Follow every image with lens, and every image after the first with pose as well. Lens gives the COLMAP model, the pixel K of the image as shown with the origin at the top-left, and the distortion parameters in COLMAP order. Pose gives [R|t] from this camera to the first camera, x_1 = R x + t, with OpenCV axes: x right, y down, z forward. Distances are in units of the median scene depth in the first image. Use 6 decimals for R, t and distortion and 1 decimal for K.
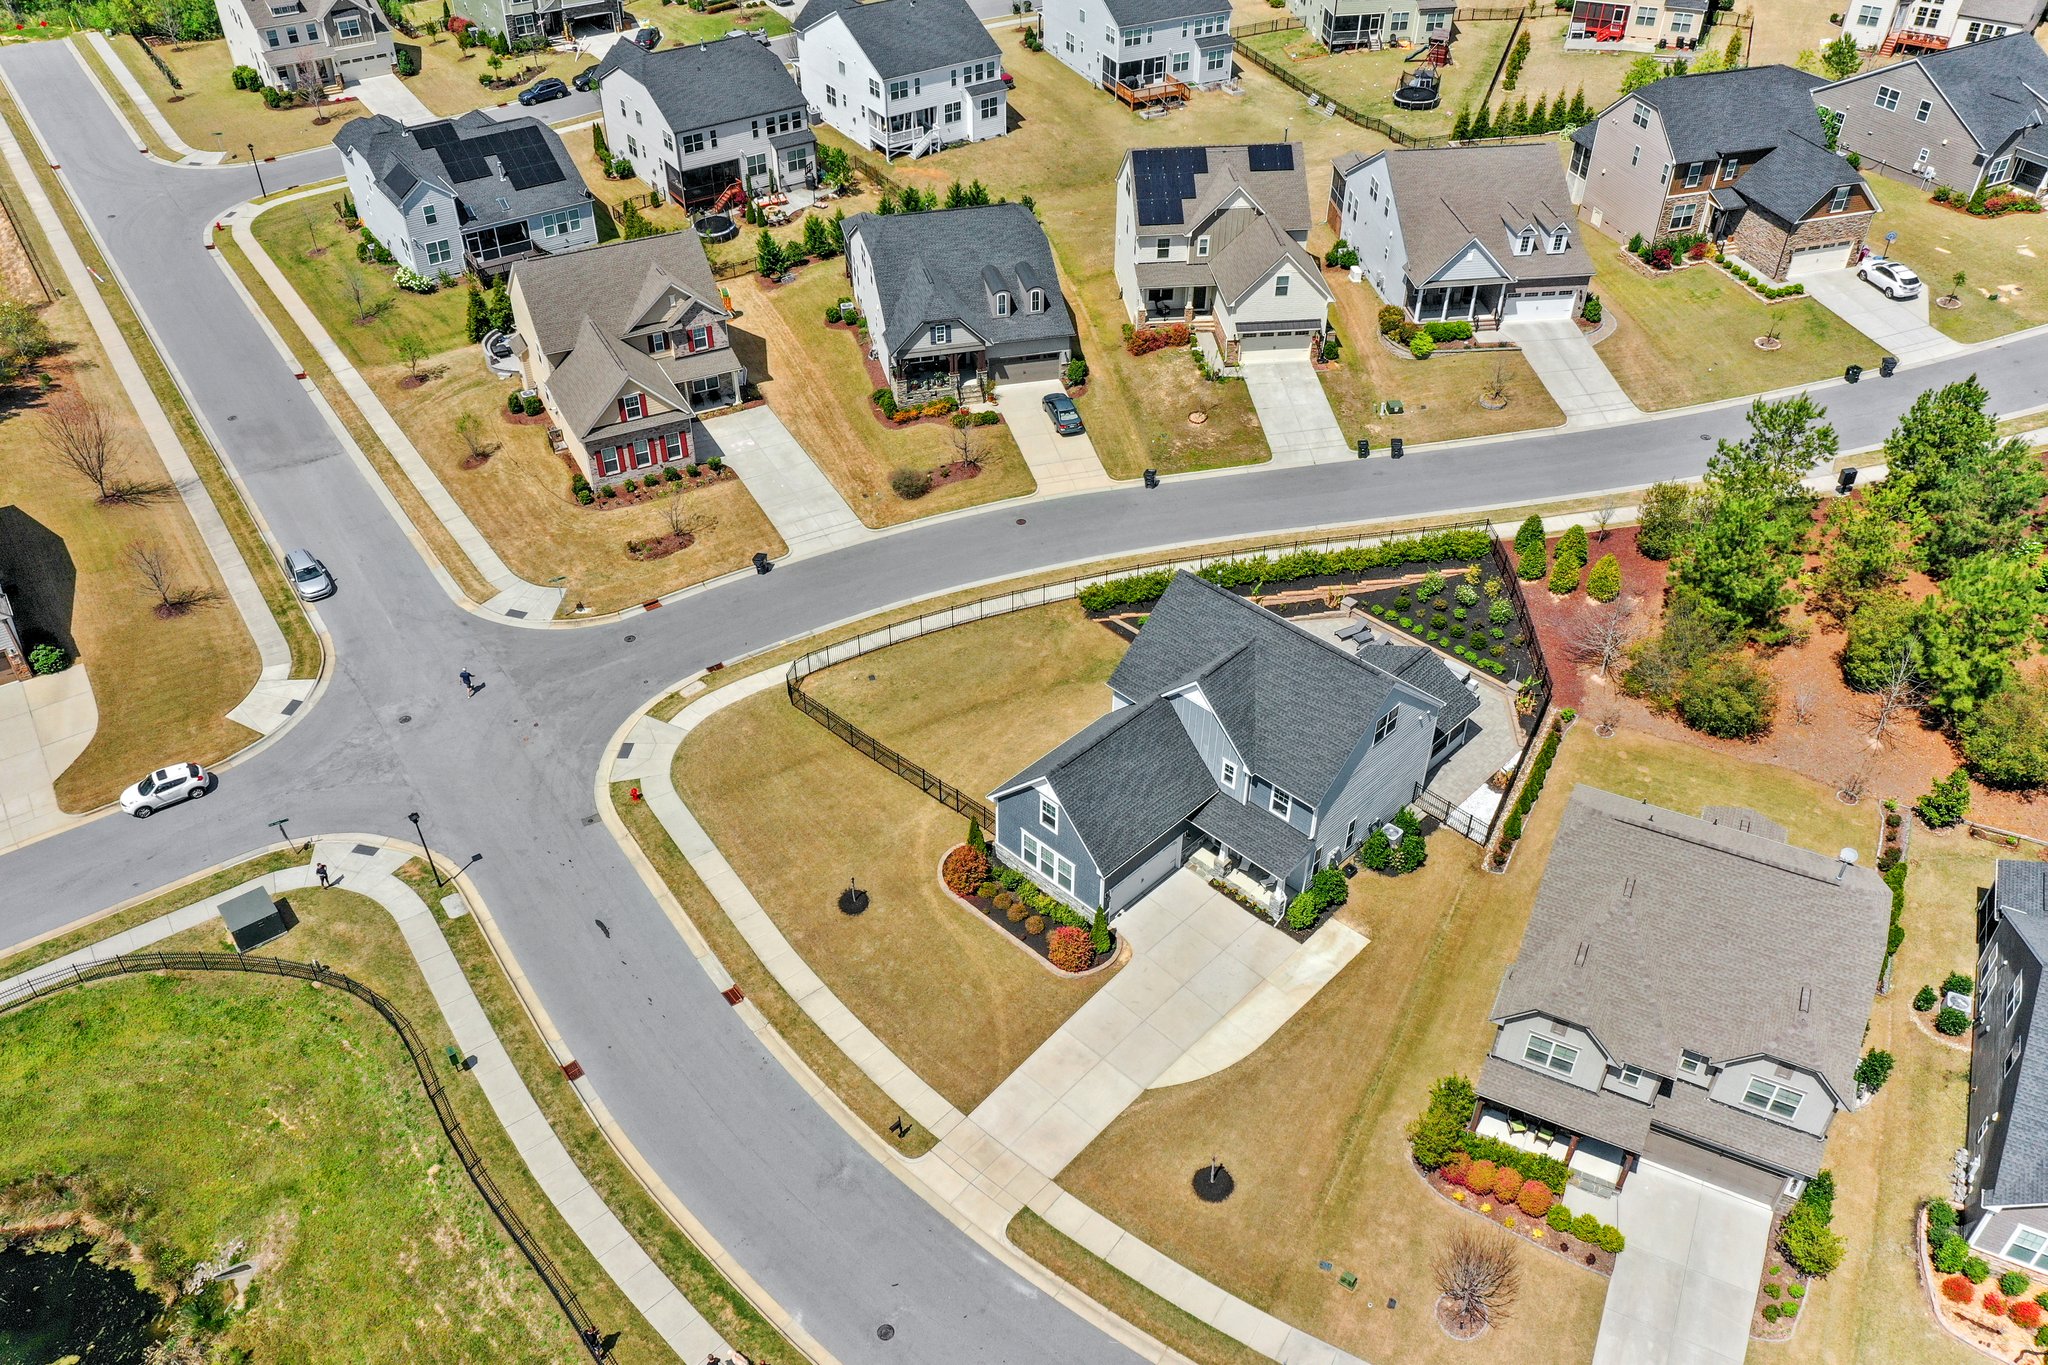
lens RADIAL K [[1628.4, 0, 1018.2], [0, 1628.4, 682.5], [0, 0, 1]] dist [0.016677, 0.003719]
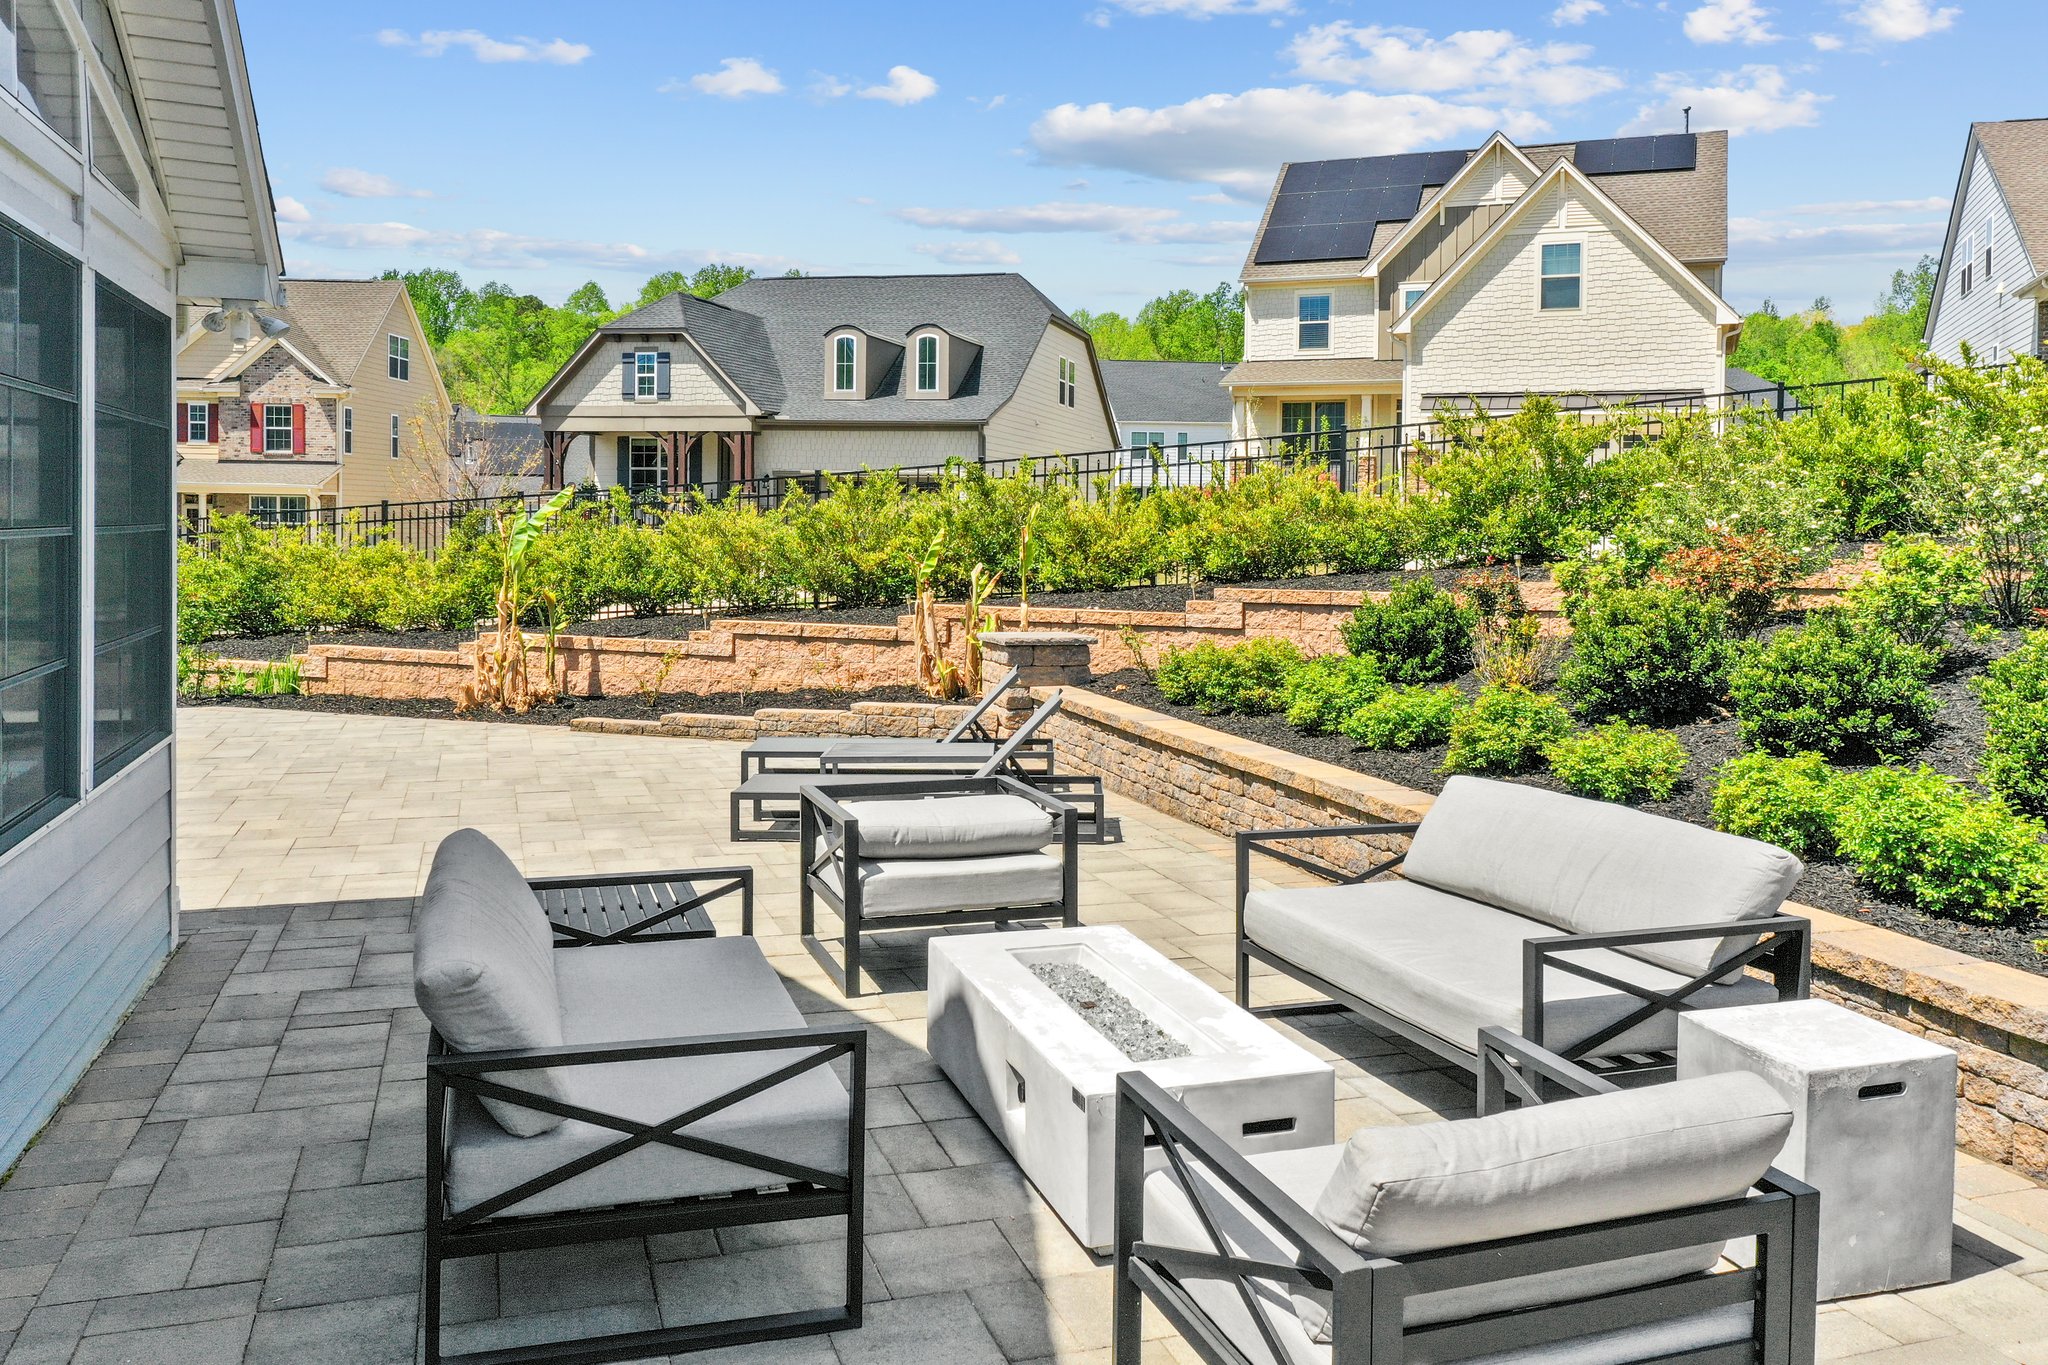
lens RADIAL K [[1658.1, 0, 1033.2], [0, 1658.1, 656.9], [0, 0, 1]] dist [0.005317, 0.002376]
pose [[0.892073, 0.047710, -0.449365, 0.224447], [-0.290664, 0.821984, -0.489751, 0.016196], [0.346005, 0.567508, 0.747138, 0.766420]]
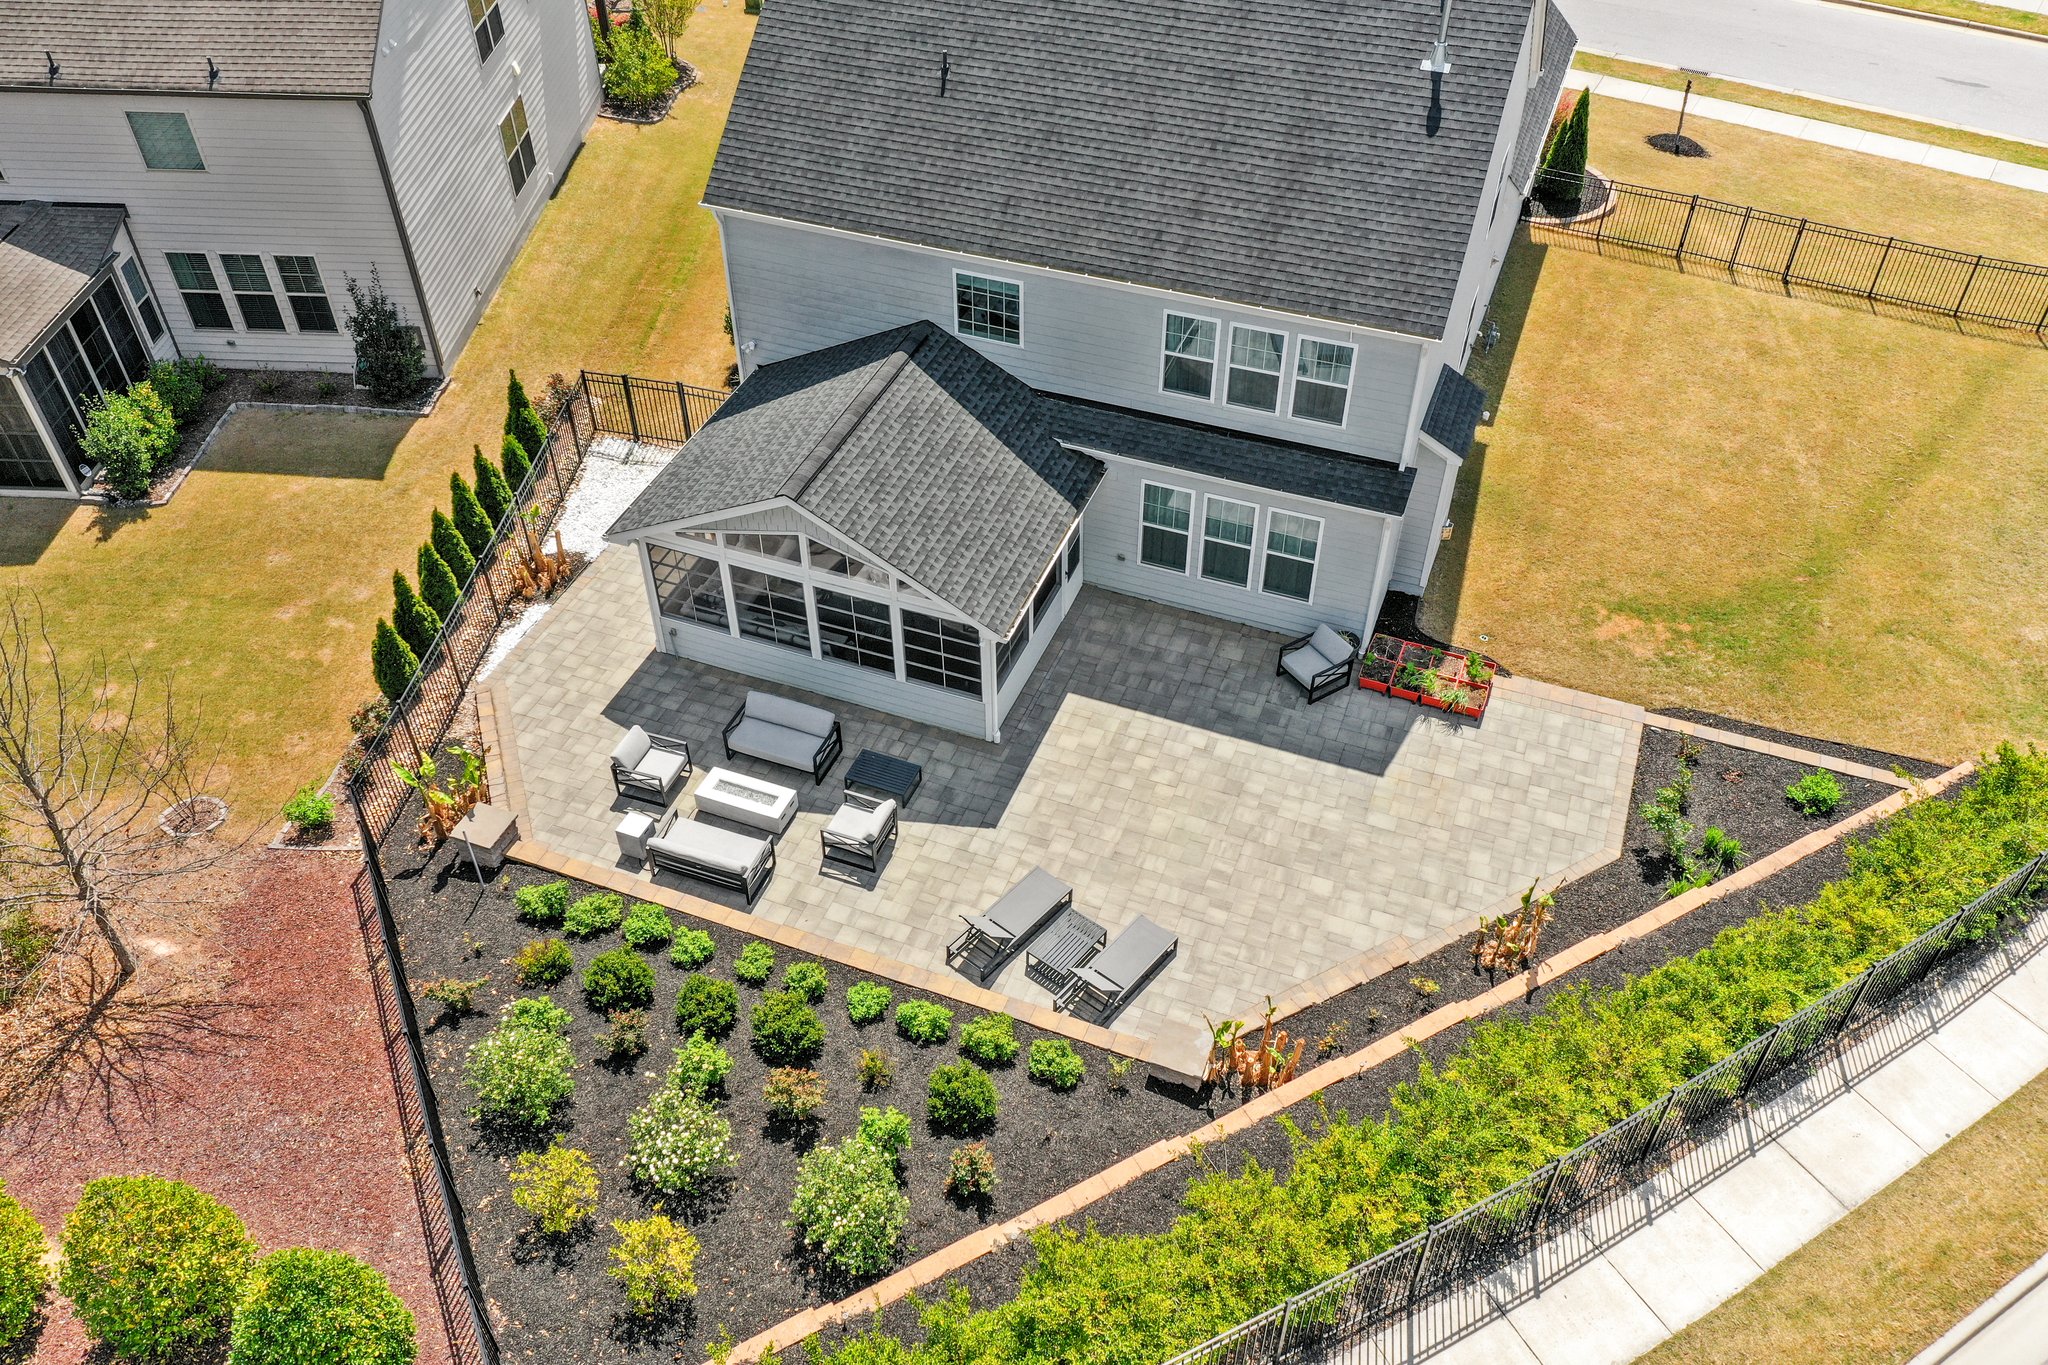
lens RADIAL K [[1628.4, 0, 1018.2], [0, 1628.4, 682.5], [0, 0, 1]] dist [0.016677, 0.003719]
pose [[-0.915901, 0.277034, -0.290478, 0.236951], [-0.246728, 0.182272, 0.951789, -0.232078], [0.316624, 0.943413, -0.098591, 0.826761]]
